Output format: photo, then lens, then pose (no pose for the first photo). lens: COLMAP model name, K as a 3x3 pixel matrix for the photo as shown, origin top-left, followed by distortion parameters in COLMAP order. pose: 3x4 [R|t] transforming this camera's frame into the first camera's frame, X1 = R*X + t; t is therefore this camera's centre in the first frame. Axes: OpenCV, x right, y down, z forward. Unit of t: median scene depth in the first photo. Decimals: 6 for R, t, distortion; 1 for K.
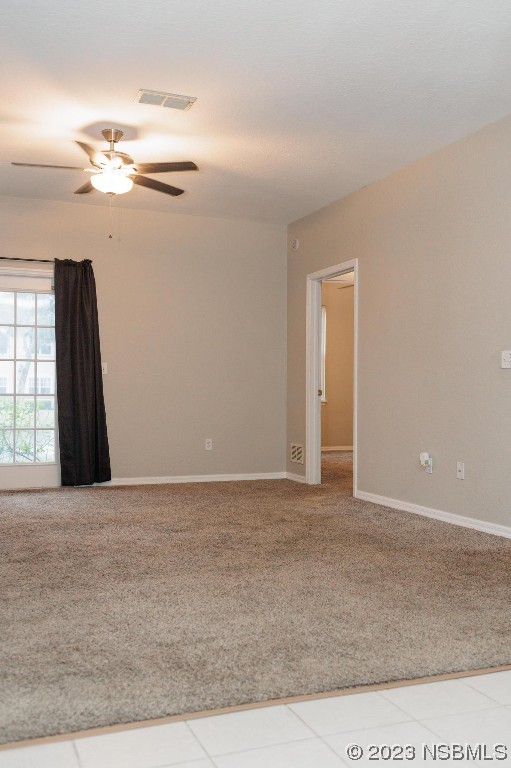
lens RADIAL K [[763.3, 0, 254.5], [0, 763.3, 378.1], [0, 0, 1]] dist [-0.012065, 0.000000]
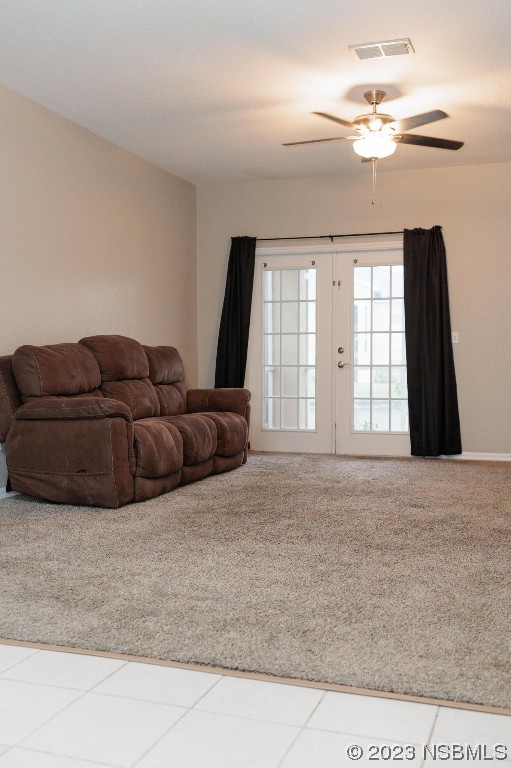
lens RADIAL K [[763.3, 0, 254.7], [0, 763.3, 390.3], [0, 0, 1]] dist [-0.012065, 0.000000]
pose [[0.779672, 0.024026, -0.625727, 0.308811], [0.007391, 0.998841, 0.047561, 0.008141], [0.626144, -0.041706, 0.778591, 0.127853]]
